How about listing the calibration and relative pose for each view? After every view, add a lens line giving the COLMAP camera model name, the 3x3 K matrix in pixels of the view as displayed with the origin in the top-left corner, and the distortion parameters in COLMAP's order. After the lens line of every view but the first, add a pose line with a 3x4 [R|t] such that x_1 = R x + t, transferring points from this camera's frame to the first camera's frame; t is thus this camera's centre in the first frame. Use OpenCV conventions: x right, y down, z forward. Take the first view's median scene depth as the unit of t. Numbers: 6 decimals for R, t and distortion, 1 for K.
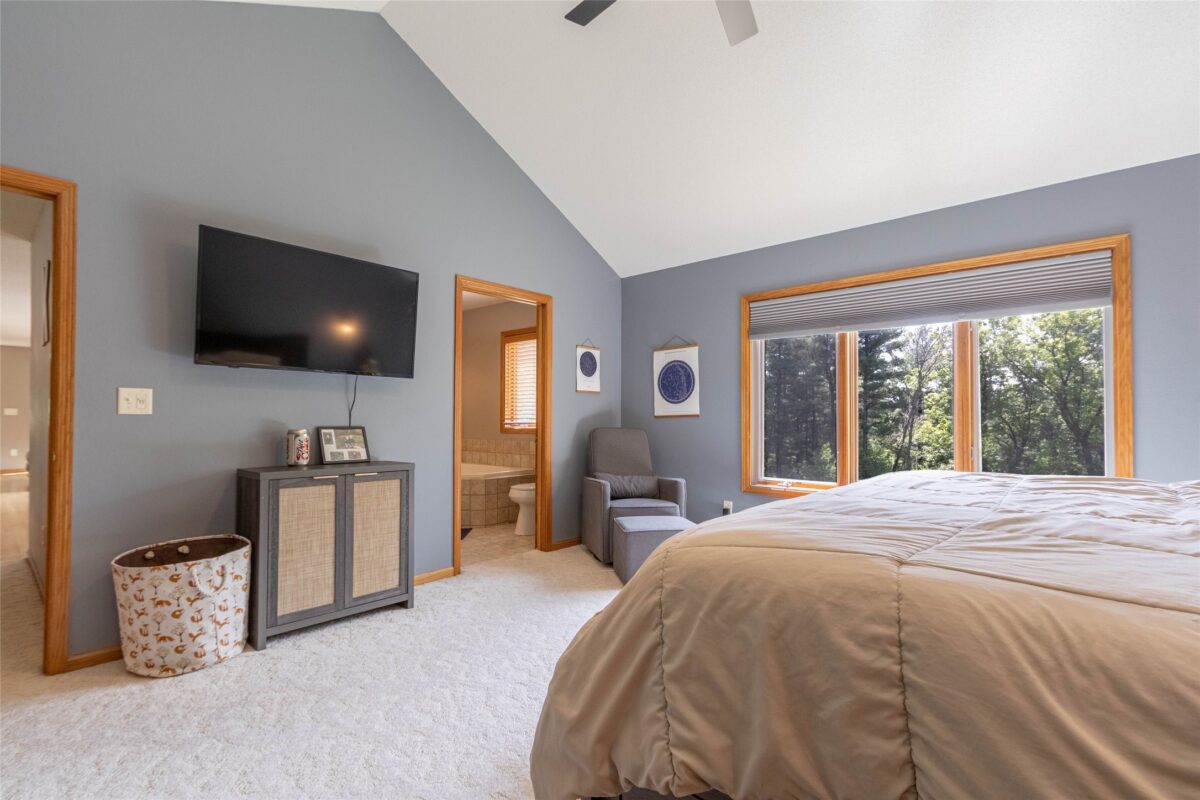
lens RADIAL K [[548.5, 0, 597.6], [0, 548.5, 404.3], [0, 0, 1]] dist [-0.001368, -0.000337]
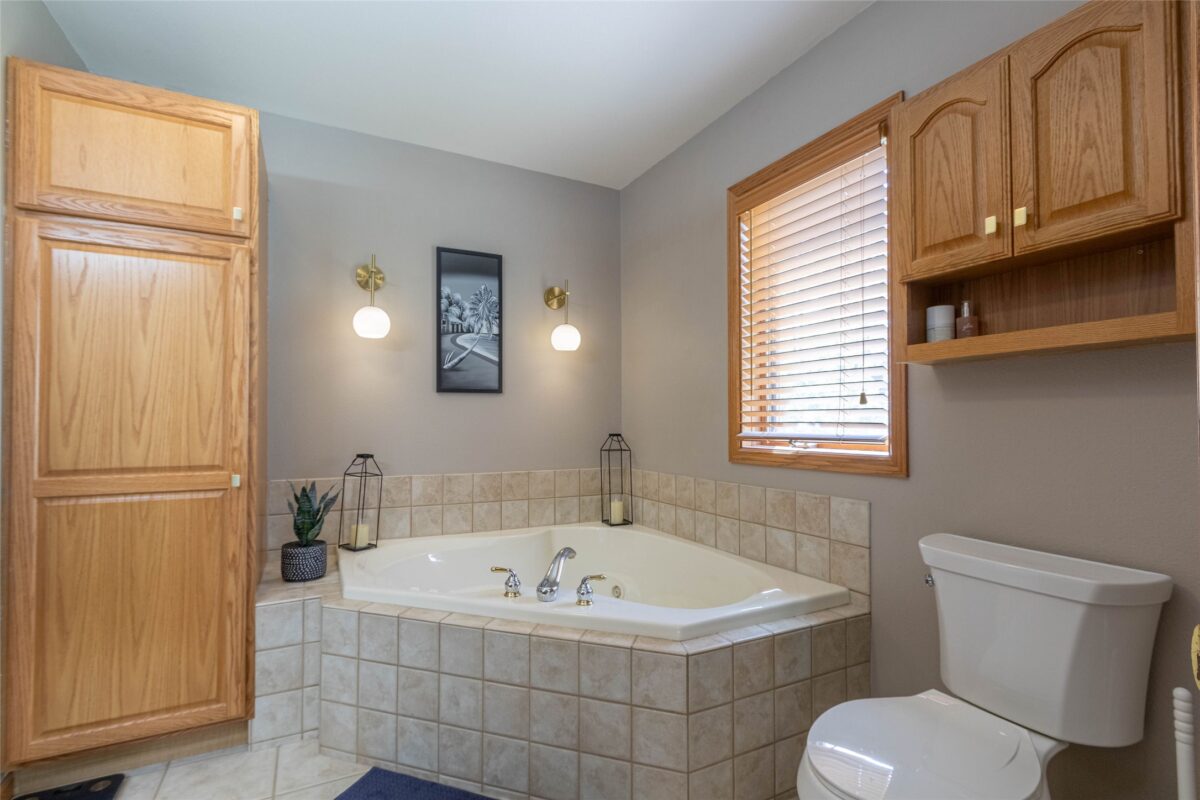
lens RADIAL K [[548.5, 0, 597.7], [0, 548.5, 406.6], [0, 0, 1]] dist [-0.001368, -0.000337]
pose [[0.931191, -0.012103, -0.364330, -0.127184], [0.009531, 0.999915, -0.008855, 0.017581], [0.364407, 0.004773, 0.931228, 0.638433]]
